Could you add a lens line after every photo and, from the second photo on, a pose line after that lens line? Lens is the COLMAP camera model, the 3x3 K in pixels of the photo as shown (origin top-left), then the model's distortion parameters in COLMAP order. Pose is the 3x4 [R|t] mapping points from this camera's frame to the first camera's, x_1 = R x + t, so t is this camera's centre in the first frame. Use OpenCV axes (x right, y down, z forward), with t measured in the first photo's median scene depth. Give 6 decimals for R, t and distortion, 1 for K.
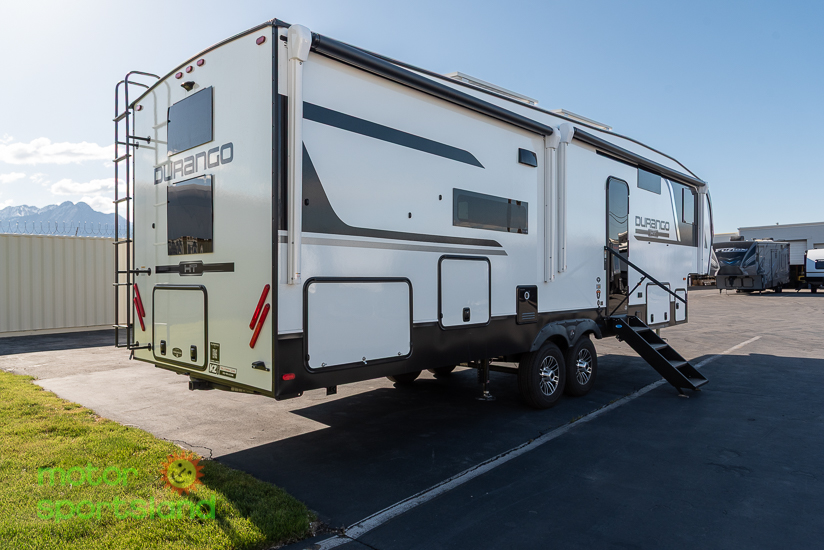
lens RADIAL K [[557.3, 0, 410.3], [0, 557.3, 271.5], [0, 0, 1]] dist [-0.011166, -0.011322]
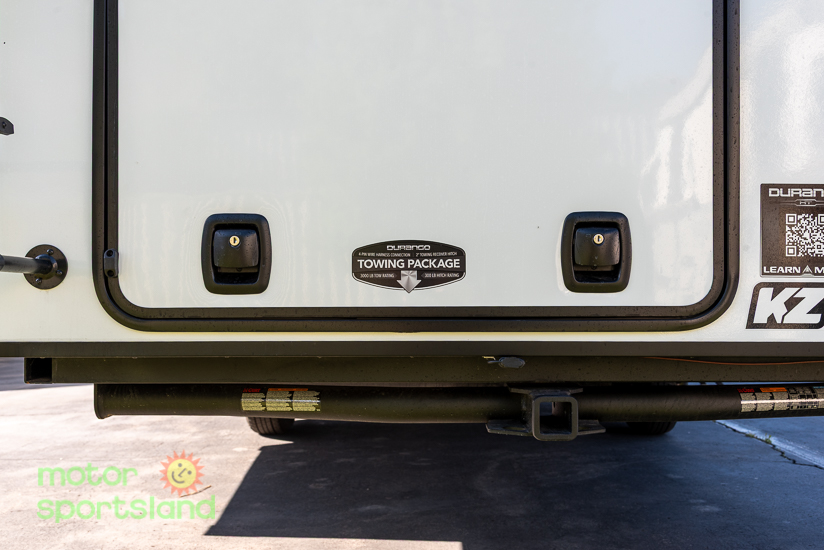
lens RADIAL K [[870.3, 0, 415.6], [0, 870.3, 282.9], [0, 0, 1]] dist [-0.011257, 0.000000]
pose [[0.737850, 0.015049, 0.674797, -0.621094], [-0.014470, 0.999874, -0.006477, 0.154336], [-0.674810, -0.004985, 0.737975, 0.774202]]
